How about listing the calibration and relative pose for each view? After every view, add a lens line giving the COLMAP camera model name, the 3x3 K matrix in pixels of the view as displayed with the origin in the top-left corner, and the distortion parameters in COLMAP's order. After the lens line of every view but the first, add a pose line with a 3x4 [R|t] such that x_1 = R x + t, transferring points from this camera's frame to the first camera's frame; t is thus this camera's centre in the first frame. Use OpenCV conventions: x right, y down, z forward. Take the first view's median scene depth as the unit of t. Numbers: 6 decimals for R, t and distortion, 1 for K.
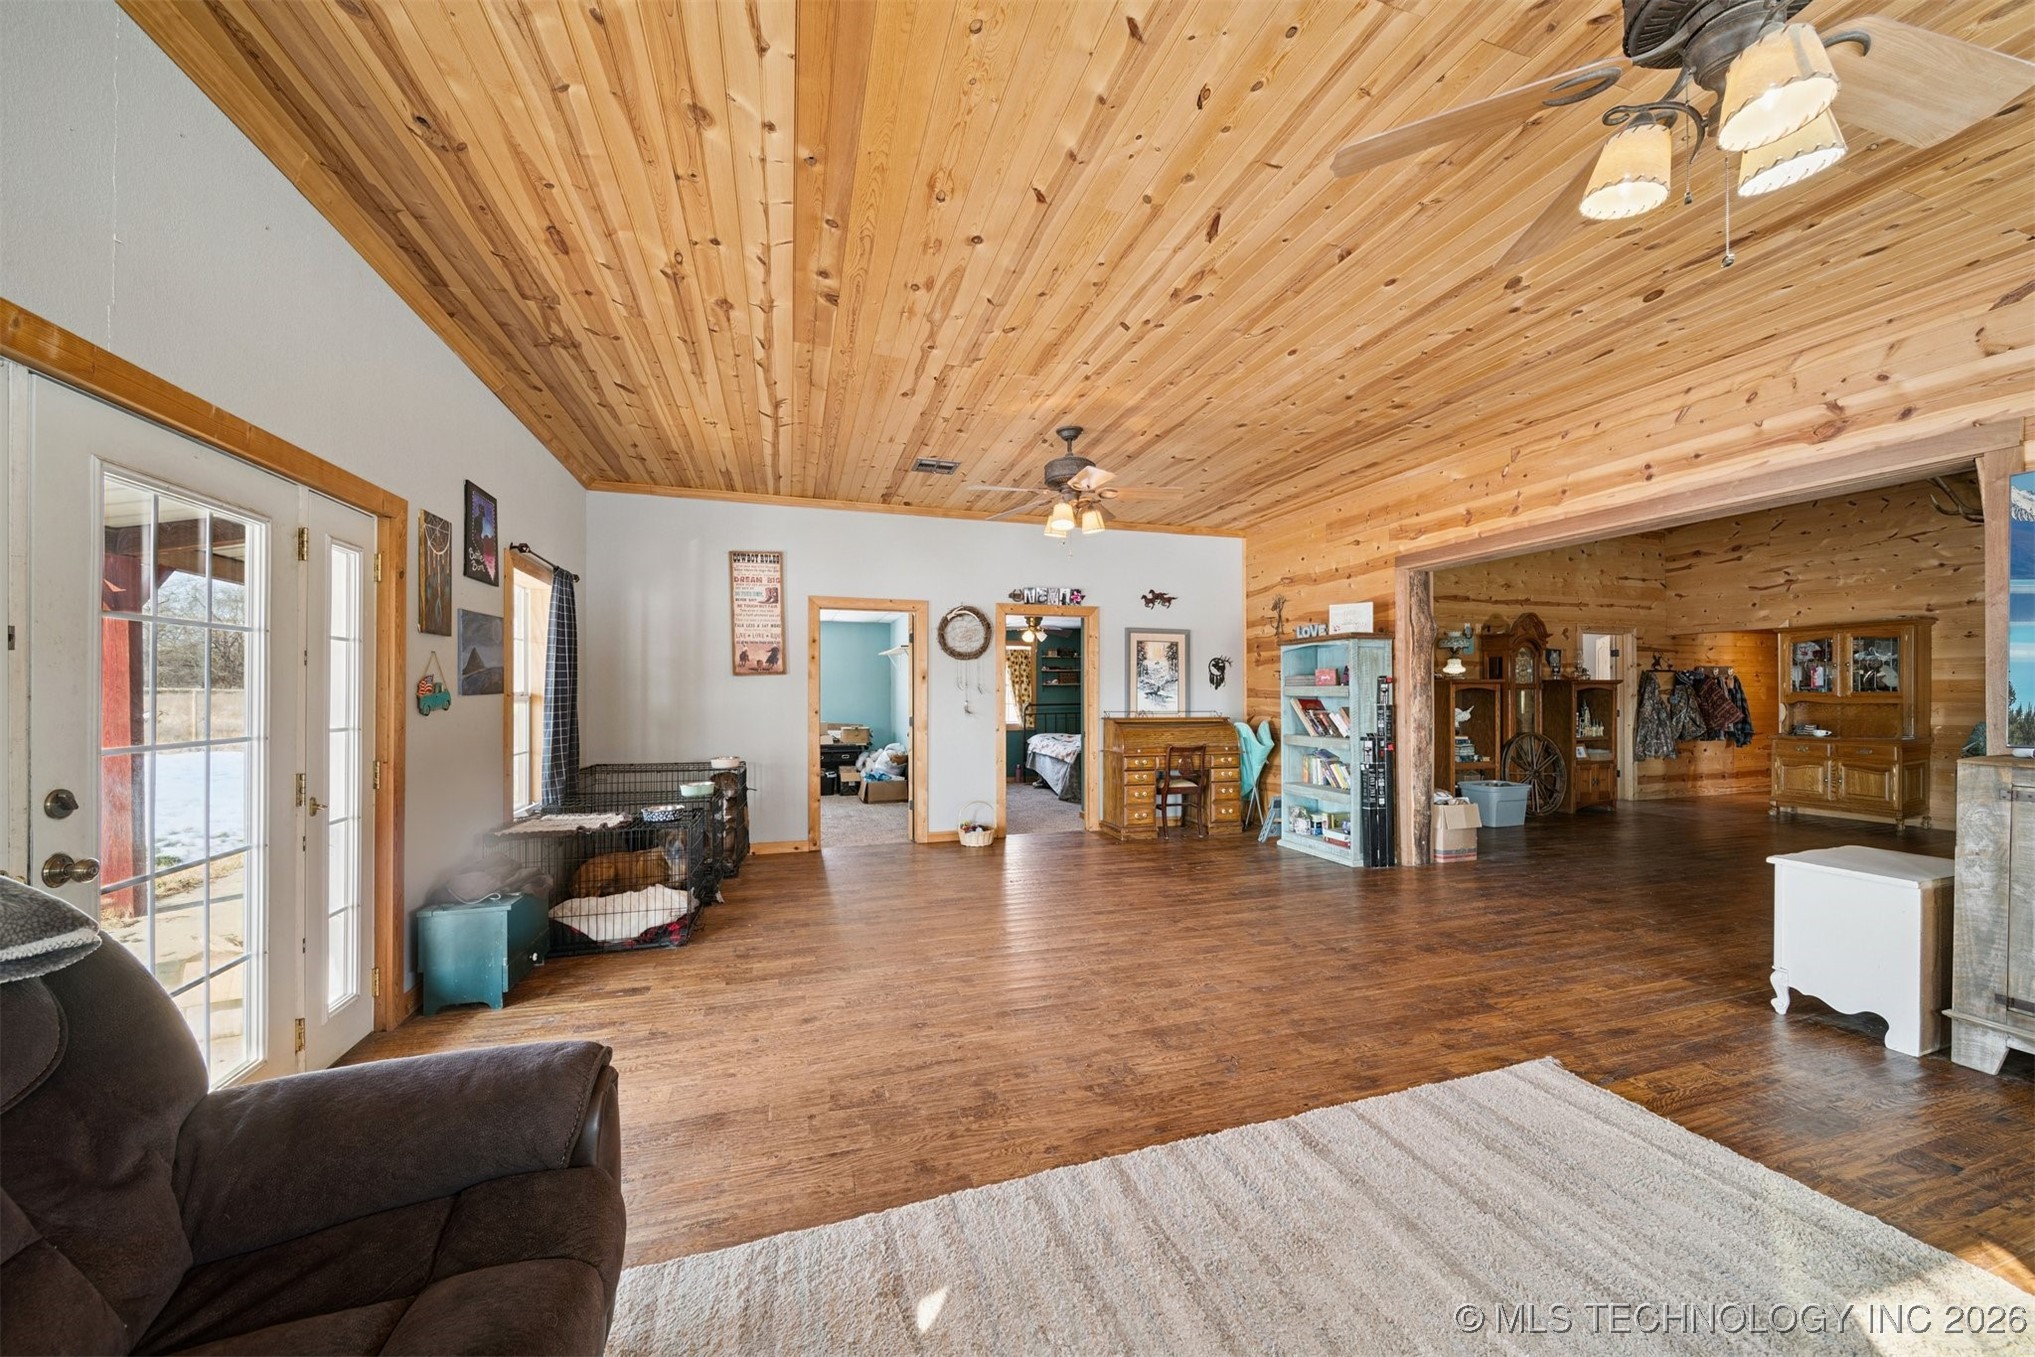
lens RADIAL K [[716.2, 0, 1016.7], [0, 716.2, 694.5], [0, 0, 1]] dist [0.003000, -0.001000]
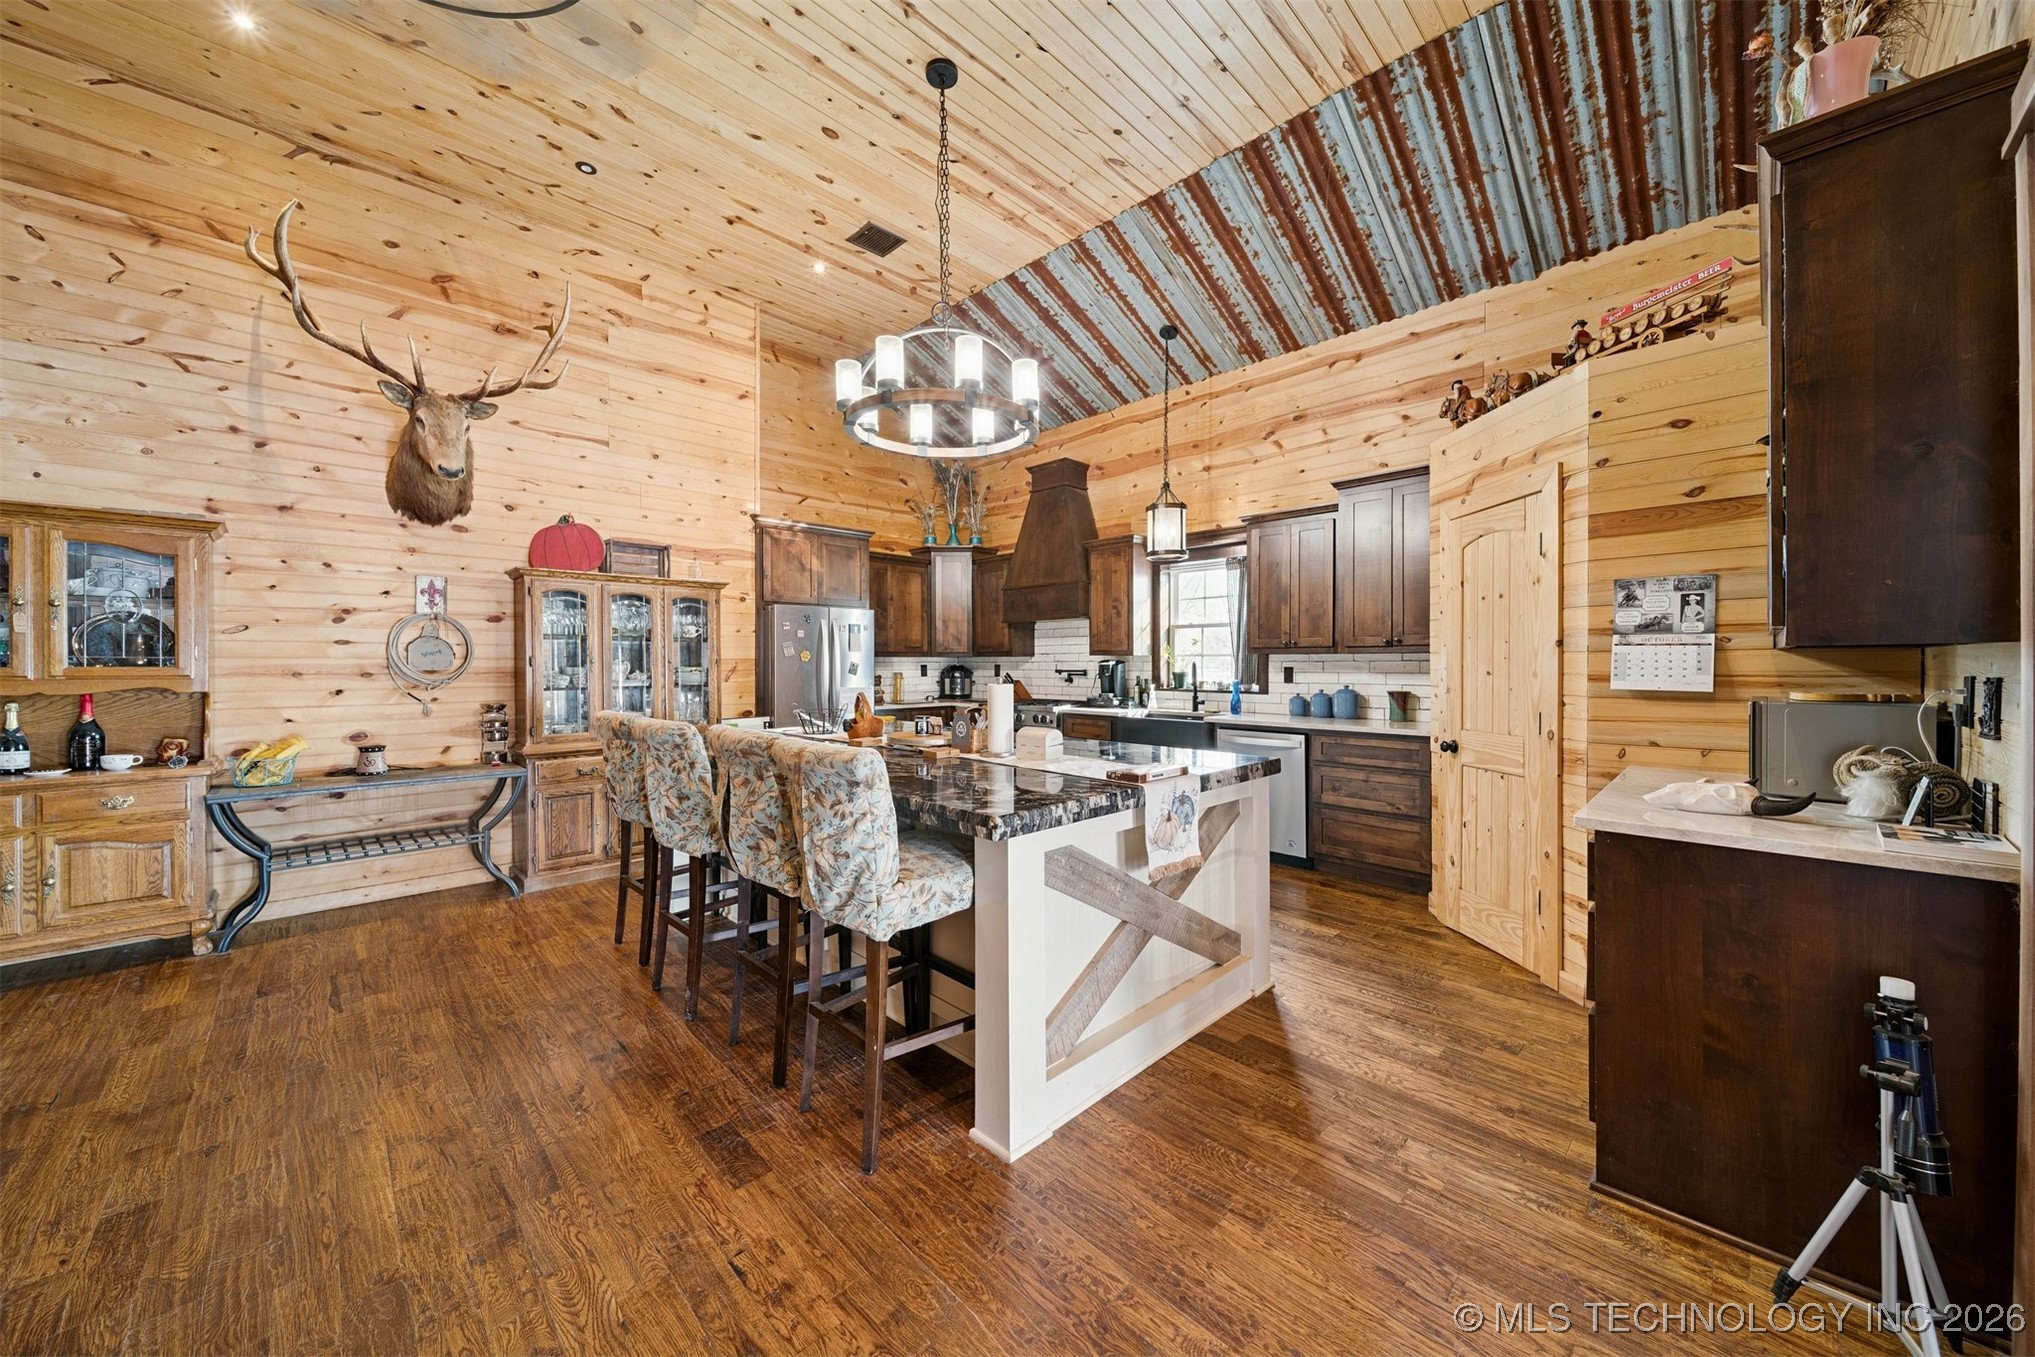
lens RADIAL K [[716.2, 0, 1033.4], [0, 716.2, 668.0], [0, 0, 1]] dist [0.003000, -0.001000]
pose [[-0.457117, -0.001879, 0.889405, 0.472149], [0.002788, 0.999990, 0.003545, -0.003261], [-0.889402, 0.004100, -0.457107, 0.621797]]
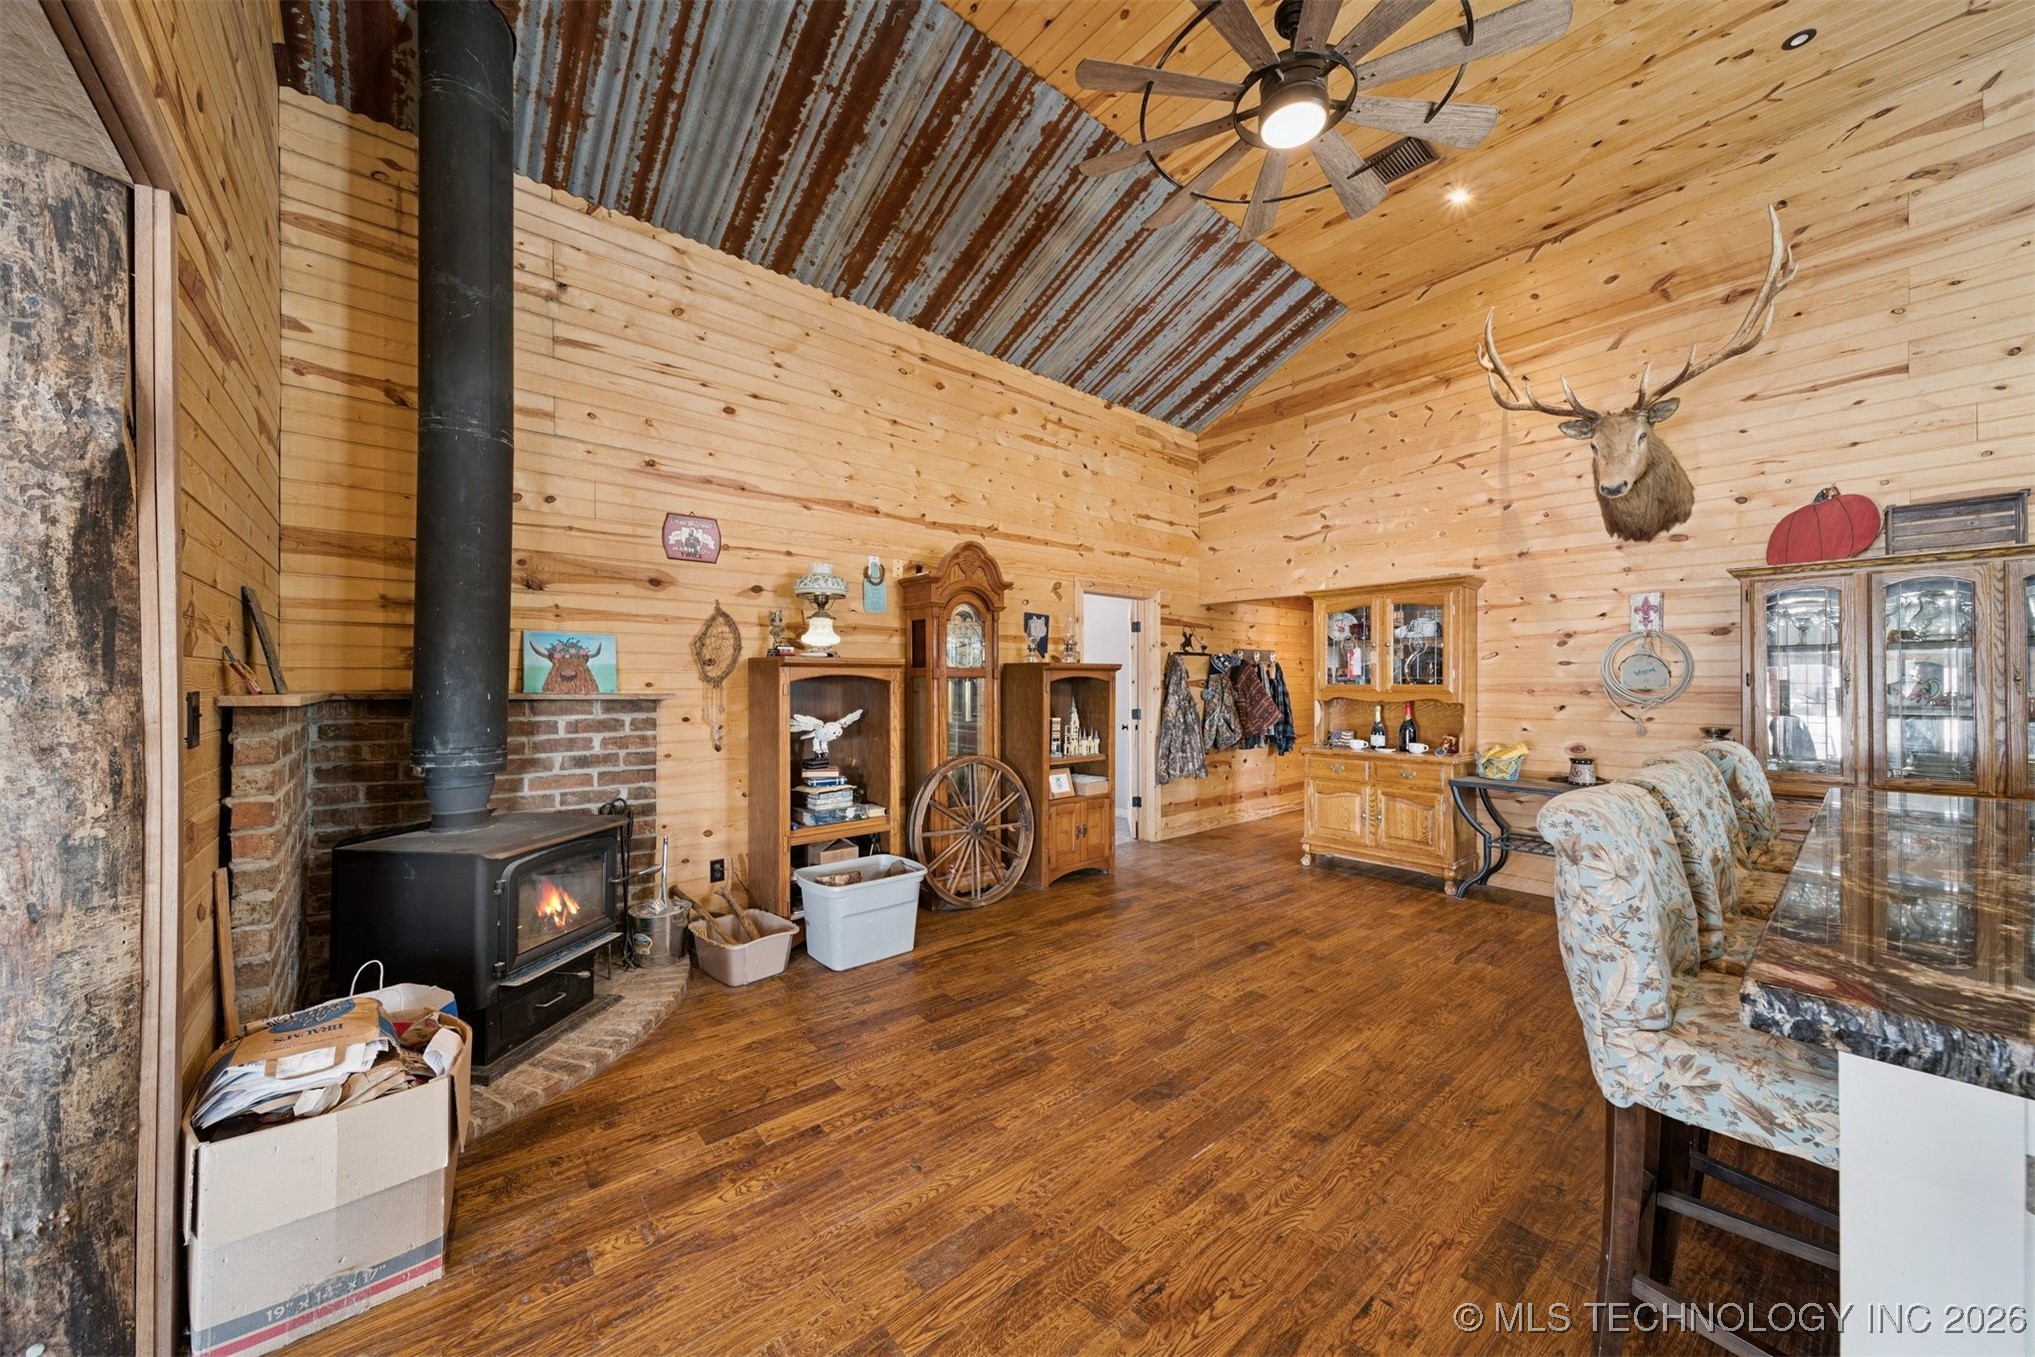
lens RADIAL K [[716.2, 0, 1003.9], [0, 716.2, 684.2], [0, 0, 1]] dist [0.003000, -0.001000]
pose [[0.930159, 0.002367, 0.367148, 0.523824], [-0.002954, 0.999995, 0.001038, -0.003566], [-0.367144, -0.002050, 0.930162, 0.460738]]
